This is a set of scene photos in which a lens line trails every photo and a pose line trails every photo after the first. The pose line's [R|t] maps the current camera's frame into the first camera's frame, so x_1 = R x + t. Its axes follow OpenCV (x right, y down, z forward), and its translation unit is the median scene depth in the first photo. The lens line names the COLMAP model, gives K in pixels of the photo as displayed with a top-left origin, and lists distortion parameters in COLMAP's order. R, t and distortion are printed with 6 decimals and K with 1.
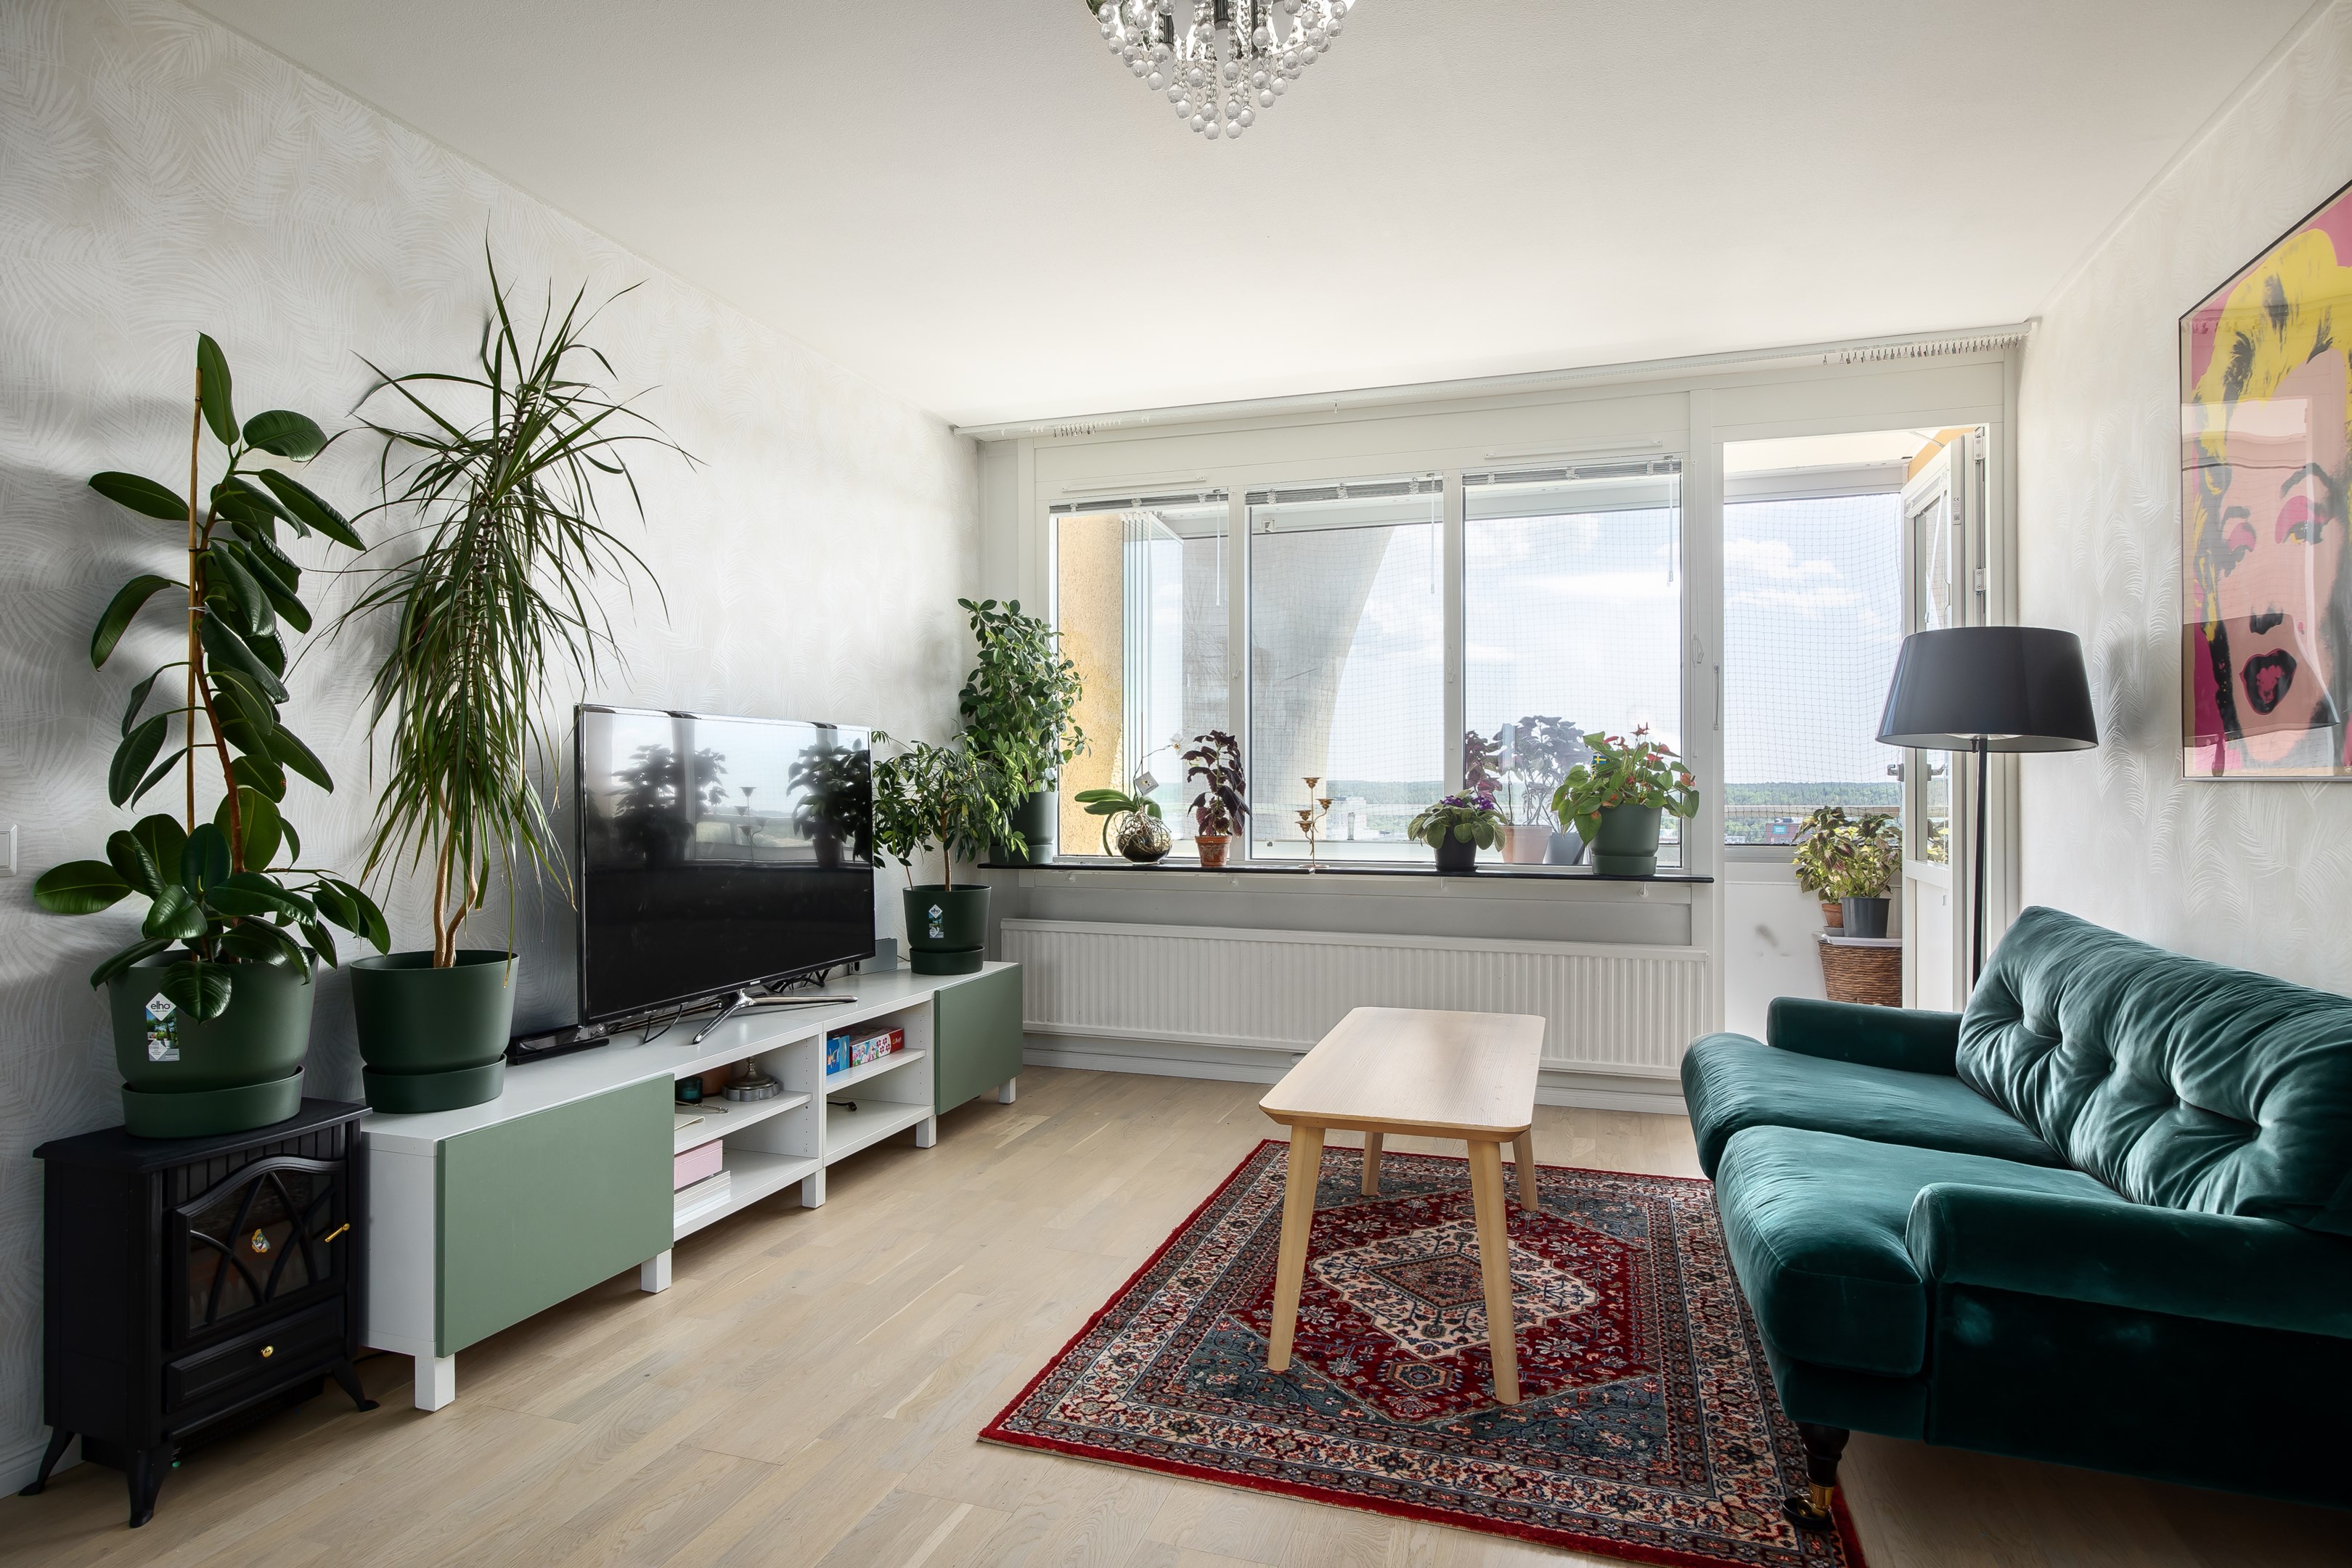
lens RADIAL K [[1336.4, 0, 1168.4], [0, 1336.4, 777.5], [0, 0, 1]] dist [0.000426, -0.002821]
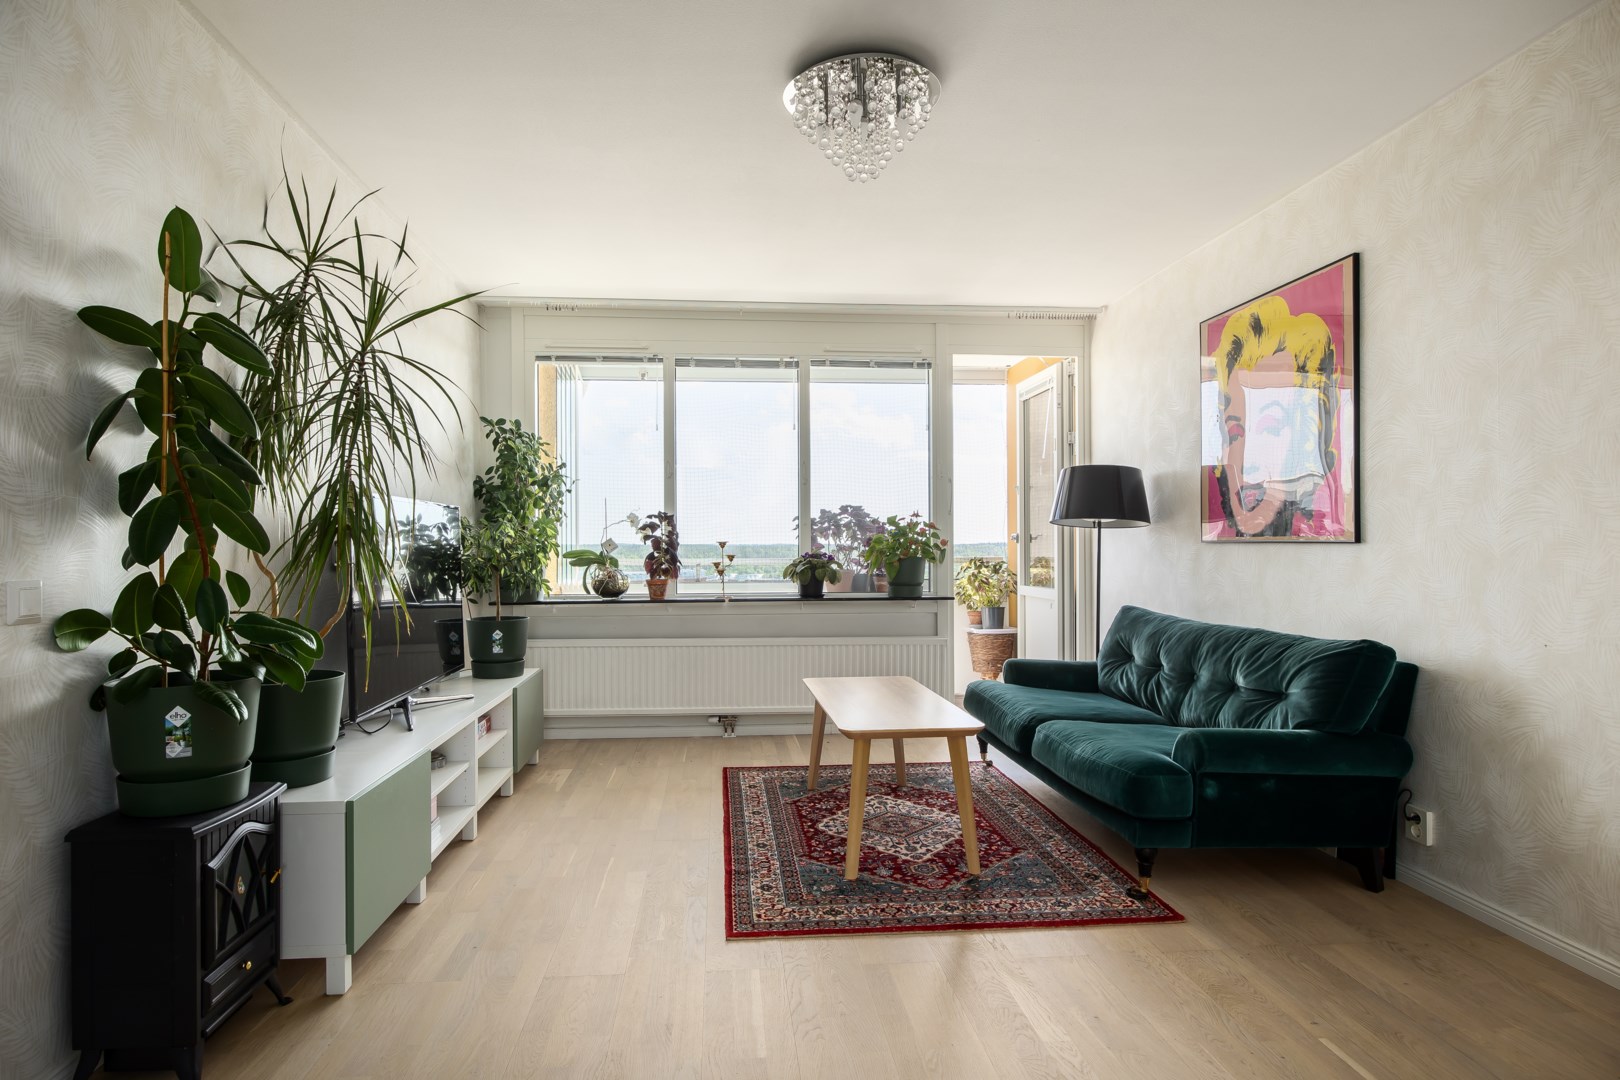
lens RADIAL K [[920.5, 0, 812.4], [0, 920.5, 545.5], [0, 0, 1]] dist [0.000426, -0.002821]
pose [[0.909732, -0.003759, 0.415180, -0.391793], [0.001830, 0.999986, 0.005042, -0.001278], [-0.415193, -0.003827, 0.909725, -0.065735]]
